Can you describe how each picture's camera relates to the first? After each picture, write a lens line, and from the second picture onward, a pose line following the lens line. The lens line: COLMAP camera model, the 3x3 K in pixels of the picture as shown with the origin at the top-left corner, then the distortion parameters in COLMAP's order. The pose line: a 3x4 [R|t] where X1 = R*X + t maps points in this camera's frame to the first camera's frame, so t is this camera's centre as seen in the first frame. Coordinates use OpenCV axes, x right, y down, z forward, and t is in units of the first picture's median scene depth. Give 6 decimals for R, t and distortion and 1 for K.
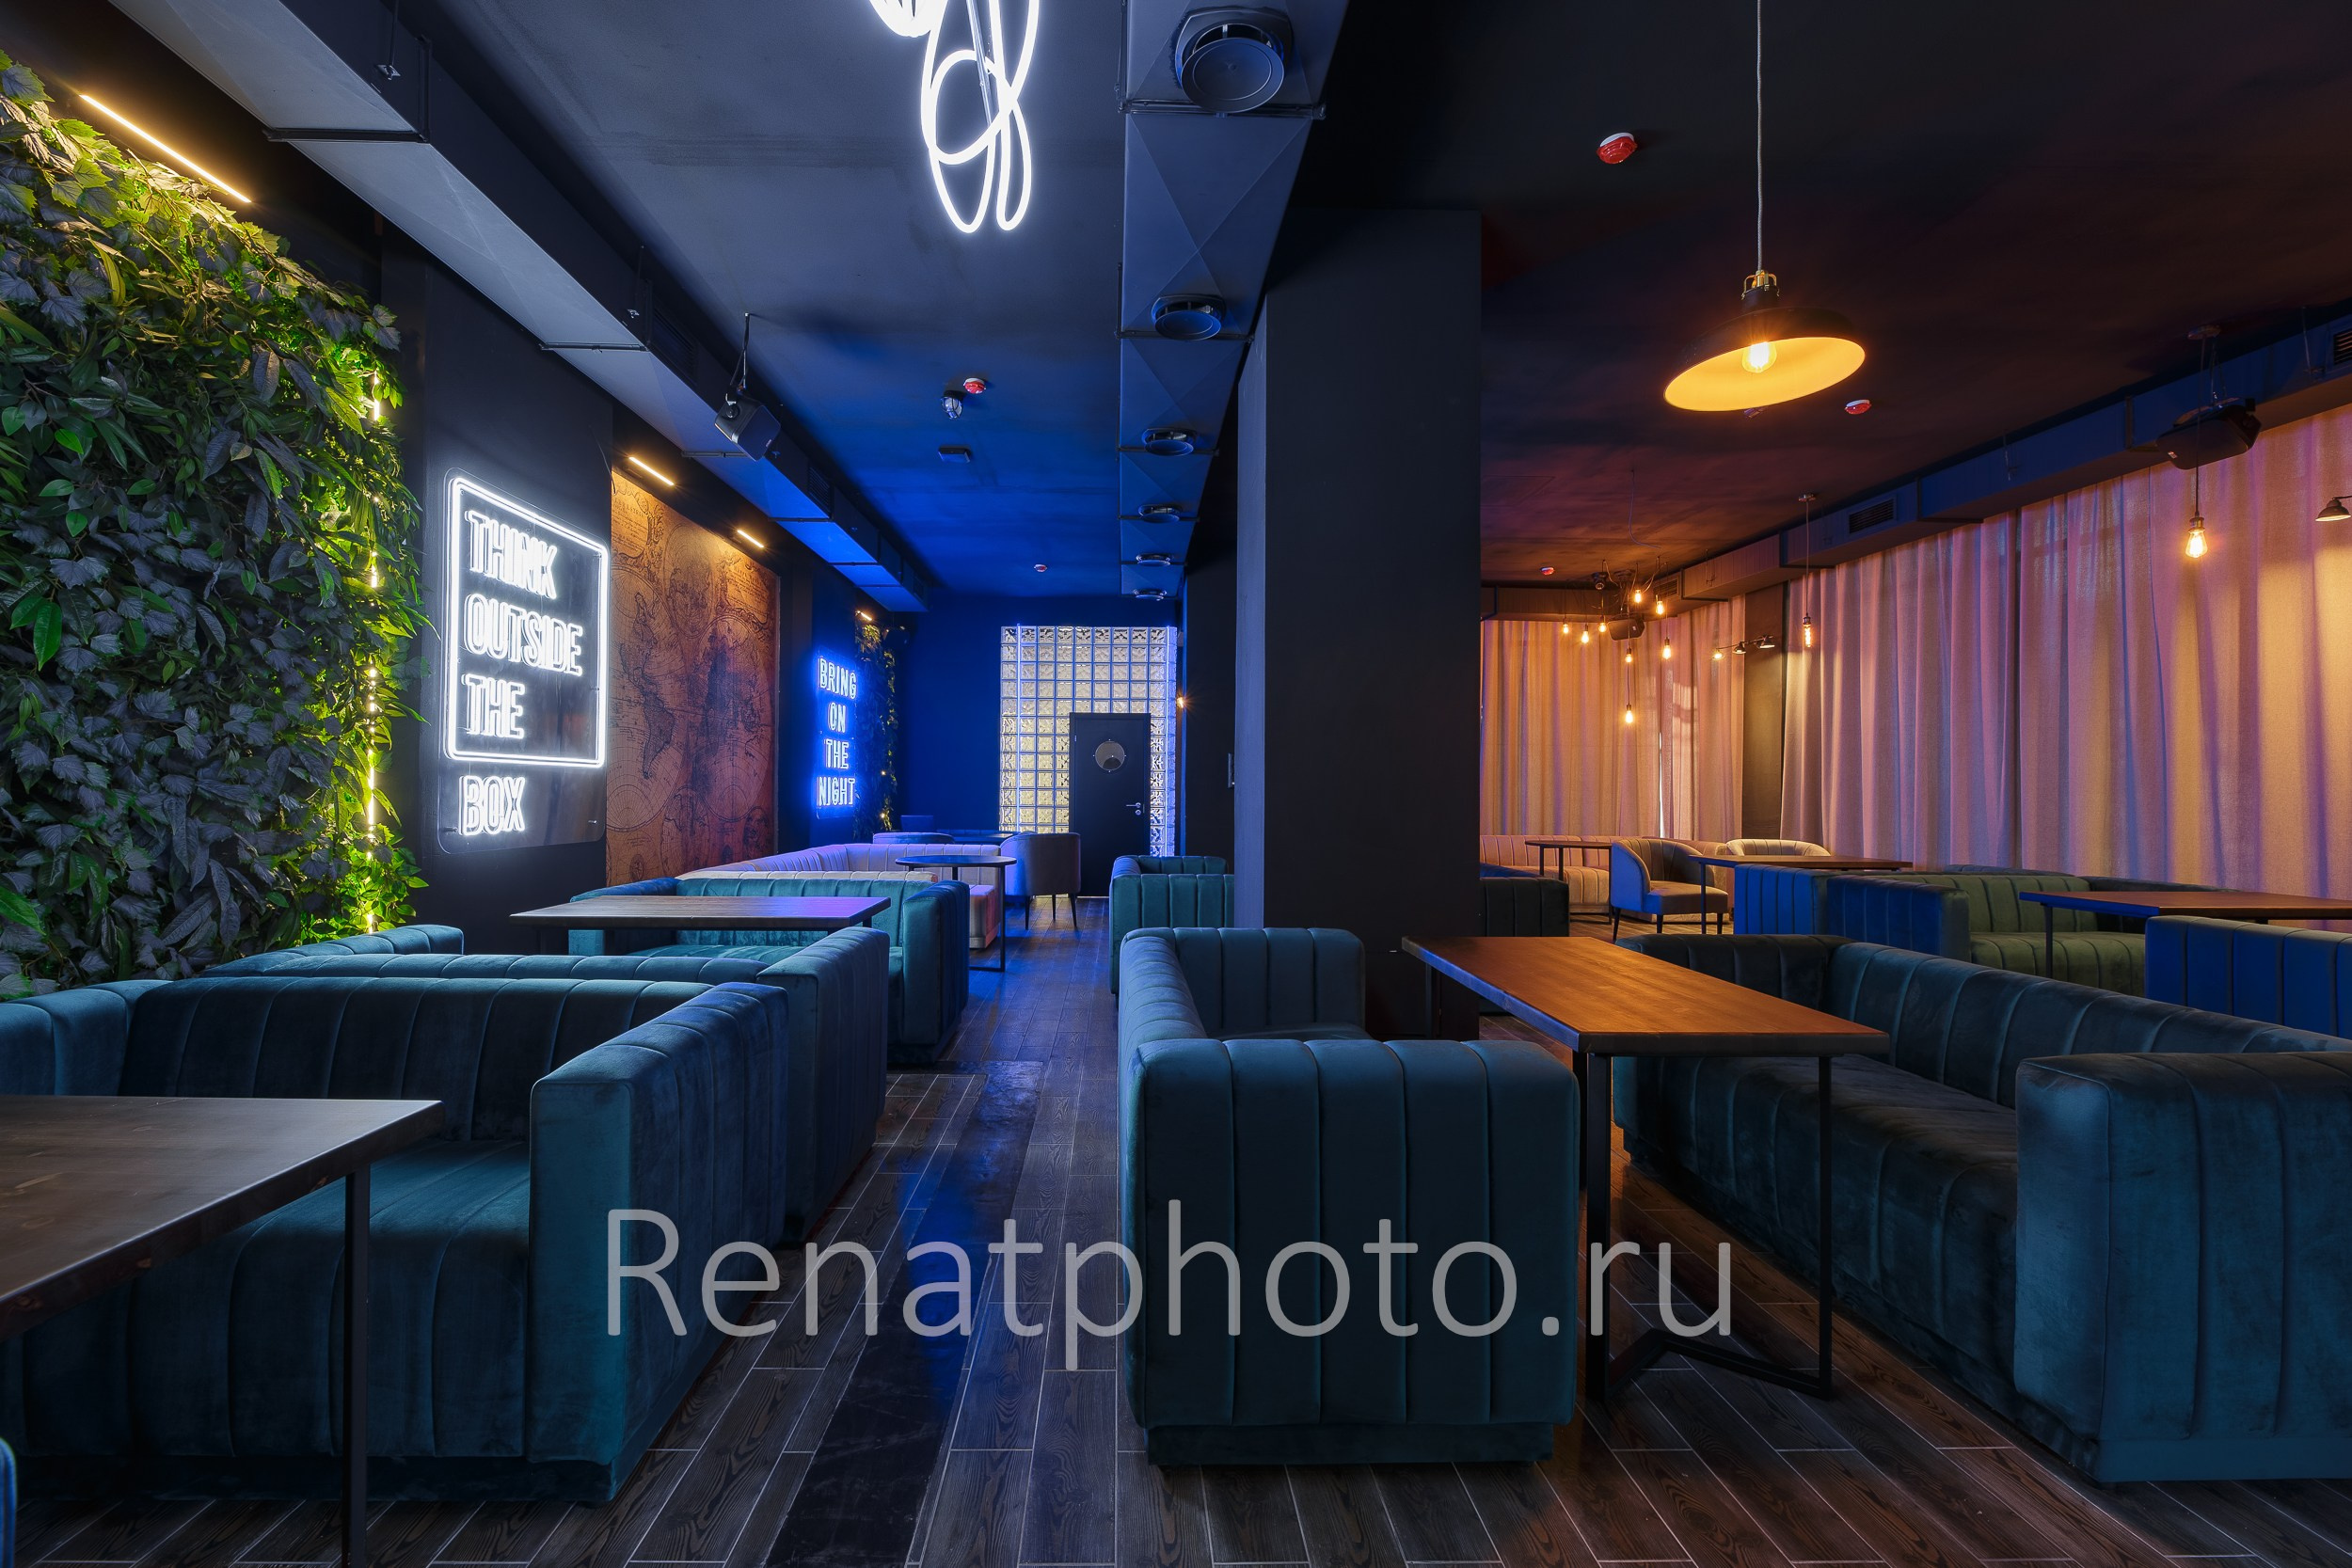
lens RADIAL K [[952.0, 0, 1131.4], [0, 952.0, 782.1], [0, 0, 1]] dist [-0.003372, 0.001608]
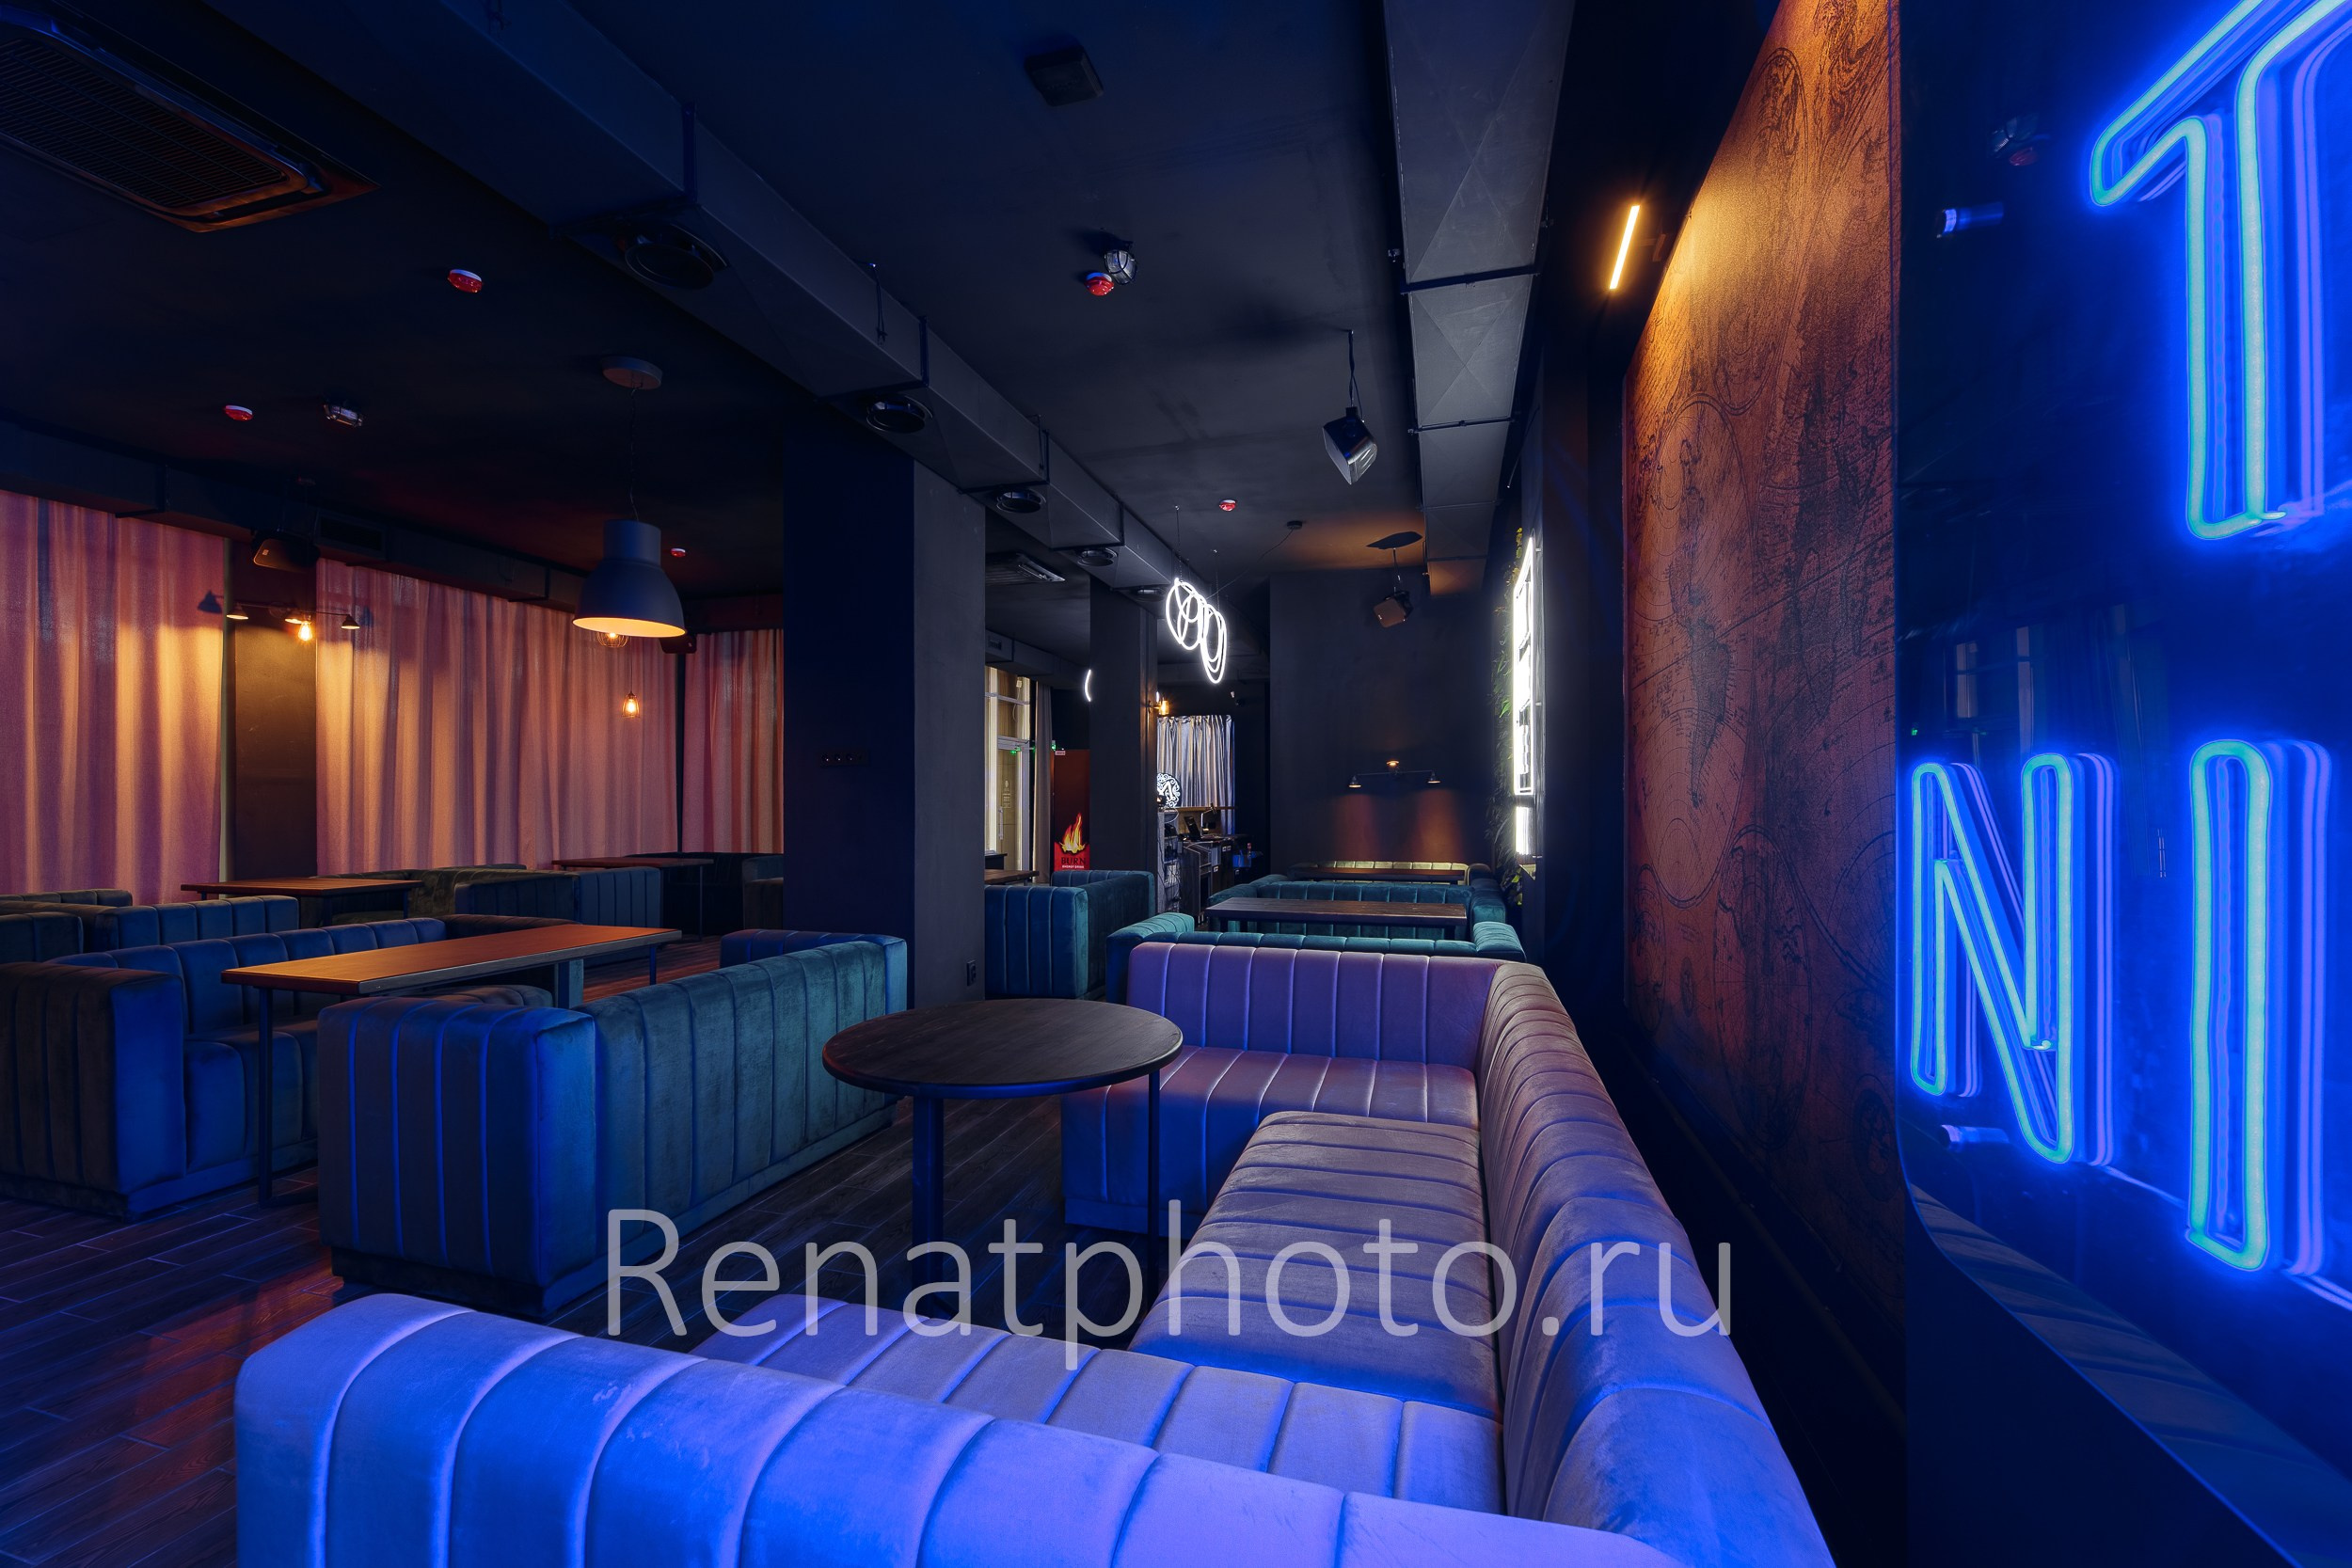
lens RADIAL K [[952.0, 0, 1157.3], [0, 952.0, 801.5], [0, 0, 1]] dist [-0.003372, 0.001608]
pose [[-0.951694, -0.005229, 0.307003, -0.483104], [-0.007346, 0.999957, -0.005740, -0.001896], [-0.306959, -0.007717, -0.951691, 1.856603]]
